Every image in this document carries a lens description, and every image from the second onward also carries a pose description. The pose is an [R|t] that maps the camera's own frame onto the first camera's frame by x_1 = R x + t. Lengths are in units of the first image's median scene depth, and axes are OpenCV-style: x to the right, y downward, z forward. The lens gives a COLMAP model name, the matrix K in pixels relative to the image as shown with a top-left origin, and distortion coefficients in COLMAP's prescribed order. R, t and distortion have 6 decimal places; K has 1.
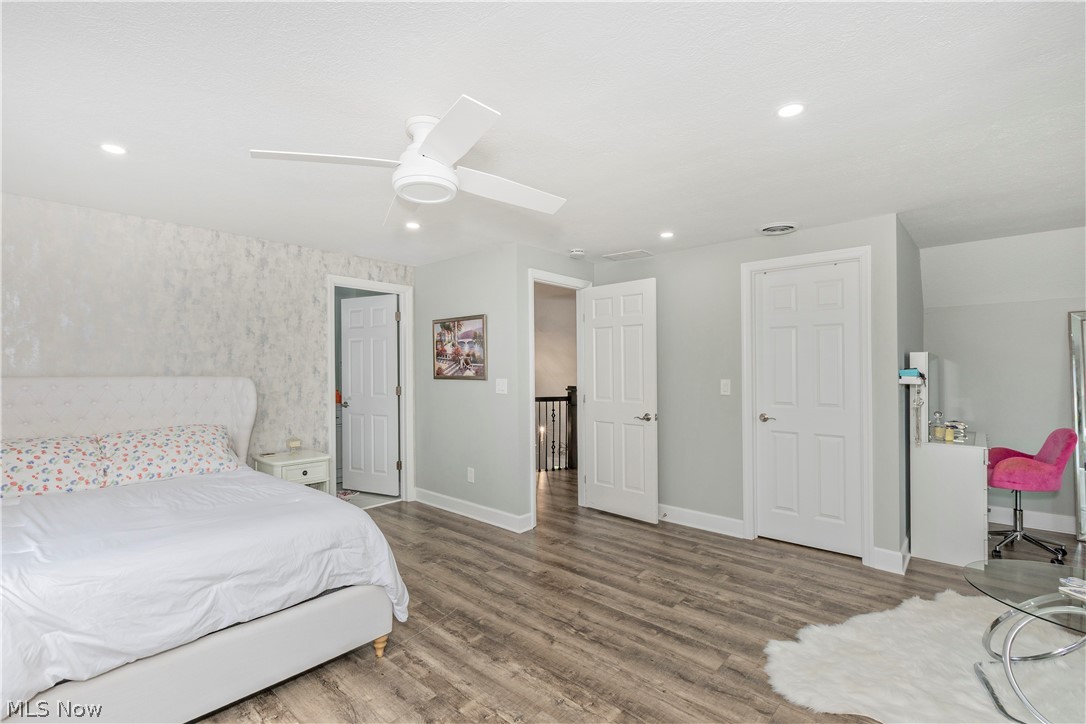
lens RADIAL K [[481.9, 0, 540.5], [0, 481.9, 388.3], [0, 0, 1]] dist [0.002312, 0.000145]
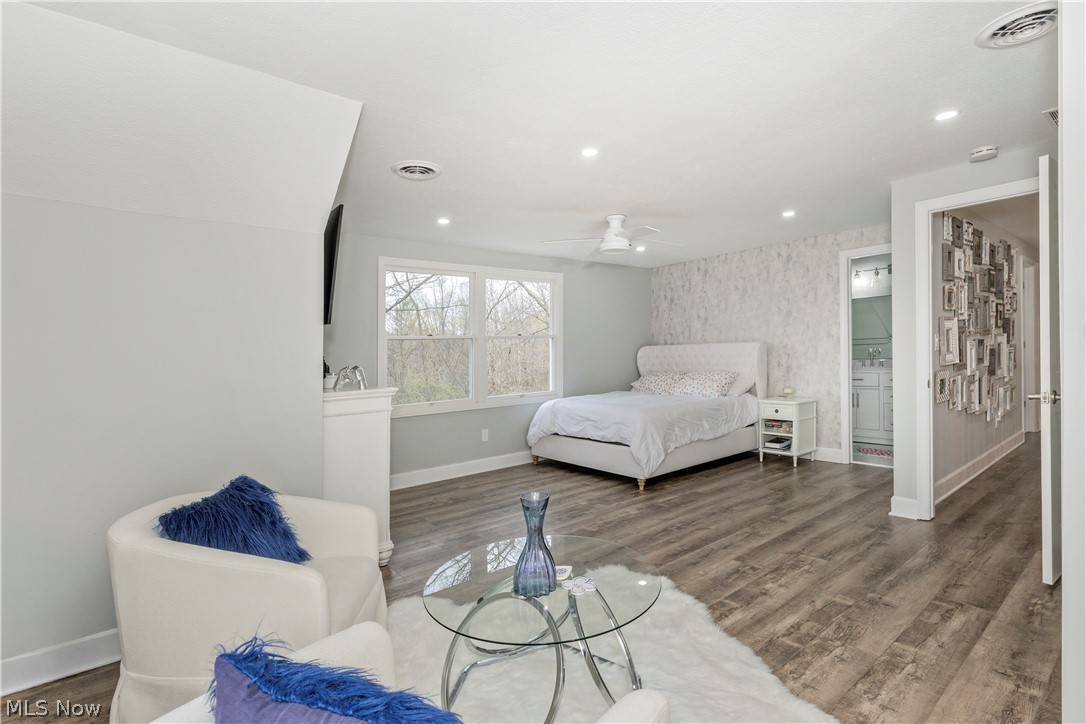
lens RADIAL K [[502.6, 0, 548.5], [0, 502.6, 353.2], [0, 0, 1]] dist [0.001765, -0.000456]
pose [[-0.135950, 0.004977, -0.990703, 1.296307], [0.001850, 0.999987, 0.004770, 0.004160], [0.990714, -0.001184, -0.135958, 0.700041]]
